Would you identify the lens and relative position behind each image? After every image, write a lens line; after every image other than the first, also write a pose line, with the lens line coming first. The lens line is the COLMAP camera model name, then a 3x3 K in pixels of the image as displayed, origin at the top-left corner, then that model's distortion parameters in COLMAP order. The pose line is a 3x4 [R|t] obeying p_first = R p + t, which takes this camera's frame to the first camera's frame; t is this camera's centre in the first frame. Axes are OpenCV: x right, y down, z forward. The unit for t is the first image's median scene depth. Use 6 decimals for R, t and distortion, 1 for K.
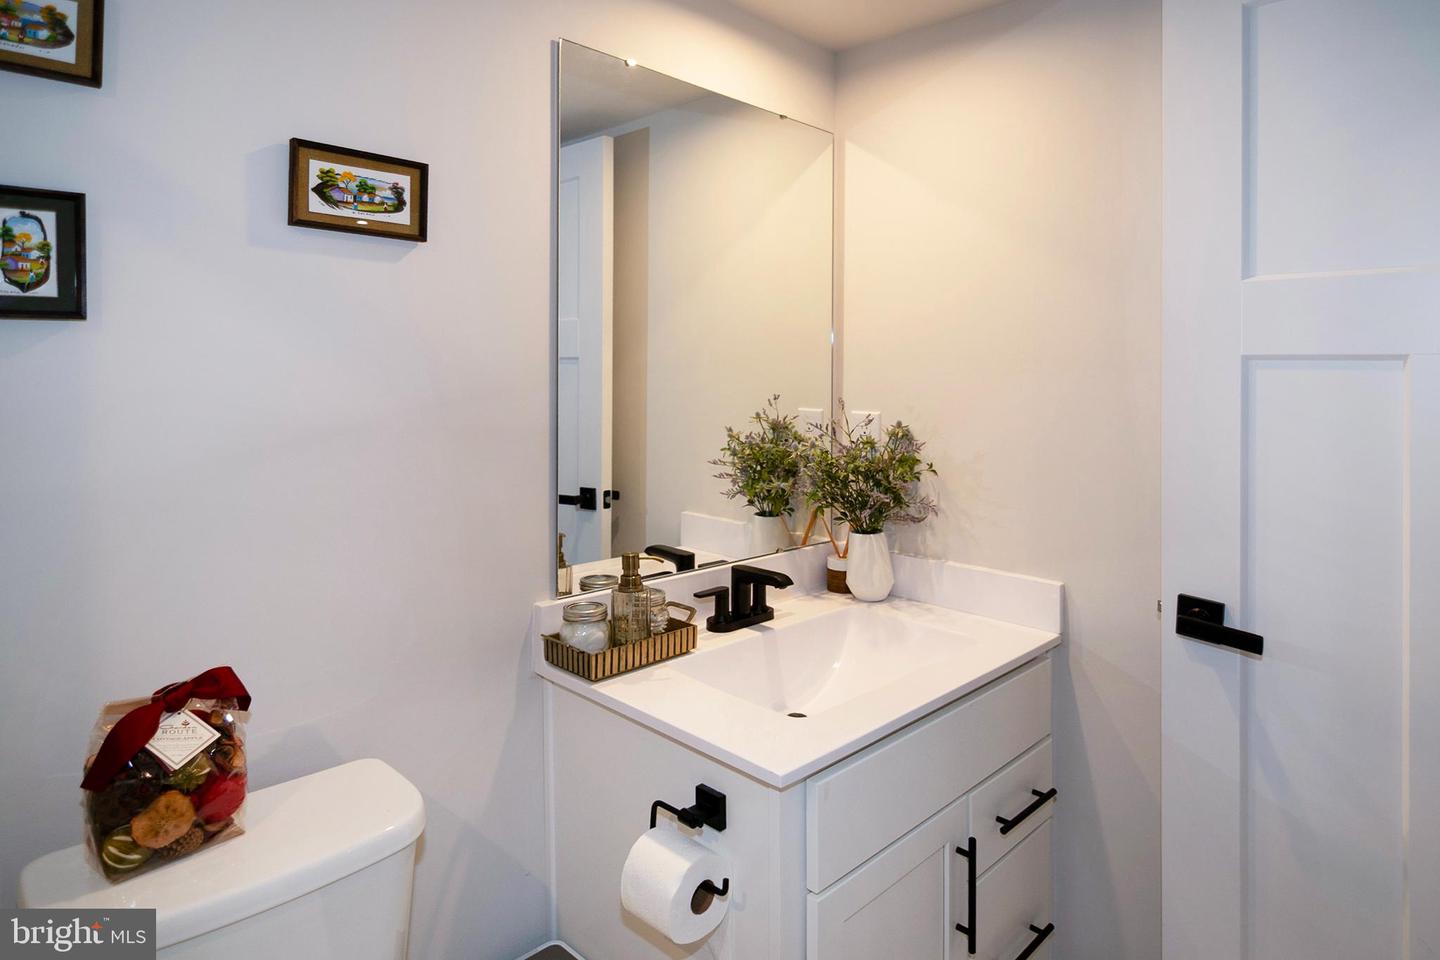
lens RADIAL K [[819.7, 0, 720.8], [0, 819.7, 378.6], [0, 0, 1]] dist [-0.001194, -0.001330]
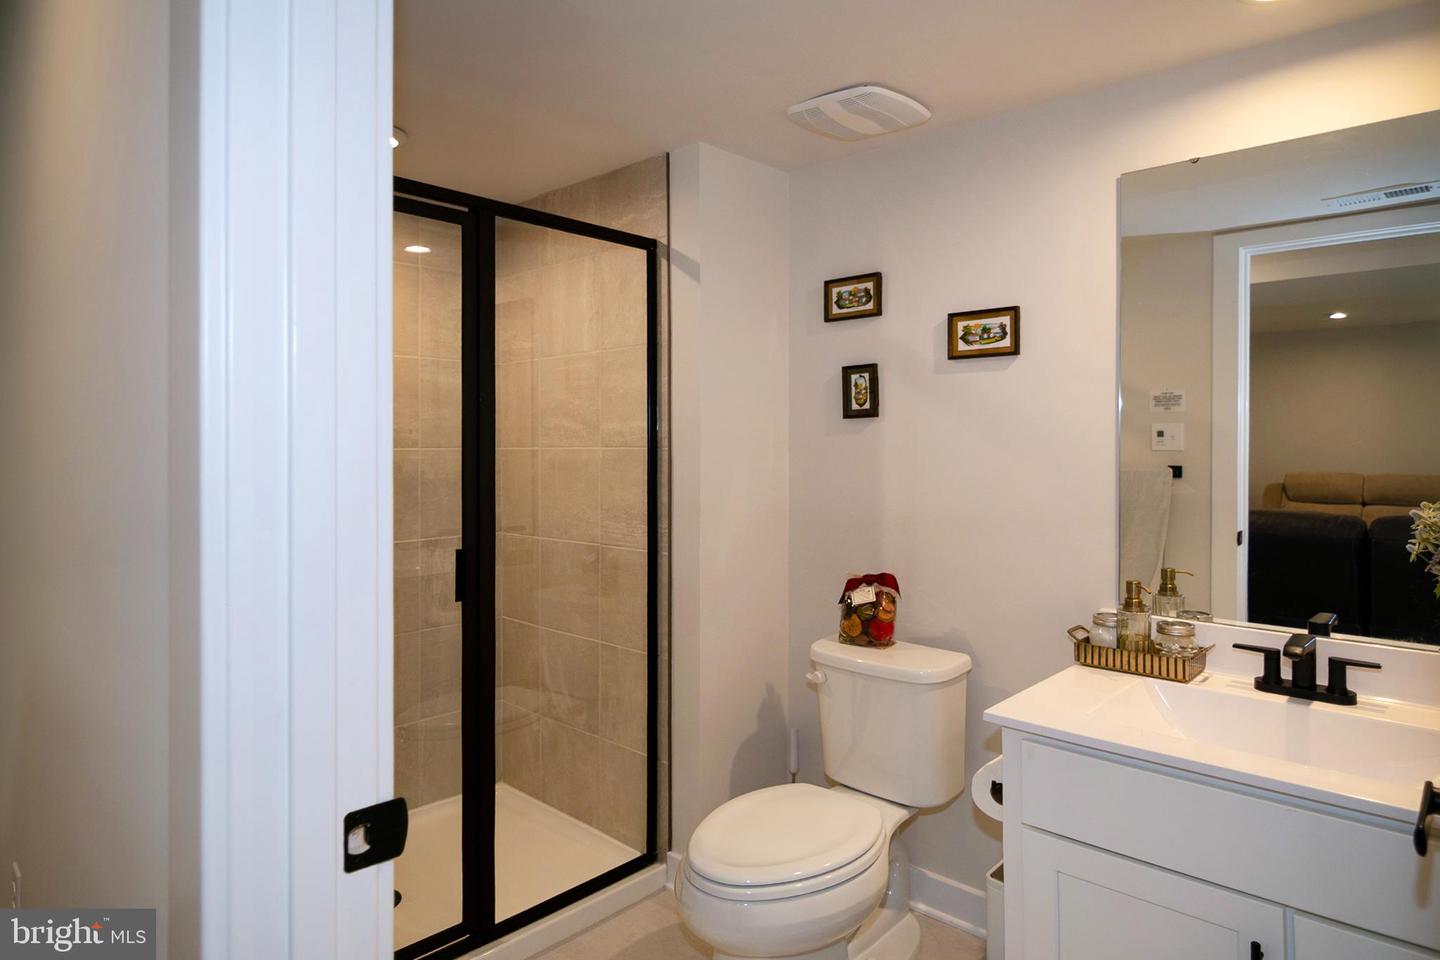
lens RADIAL K [[848.0, 0, 720.7], [0, 848.0, 449.3], [0, 0, 1]] dist [0.000117, -0.000241]
pose [[0.038680, 0.000948, -0.999251, 1.311991], [0.003103, 0.999995, 0.001069, 0.012379], [0.999247, -0.003142, 0.038676, 0.378485]]
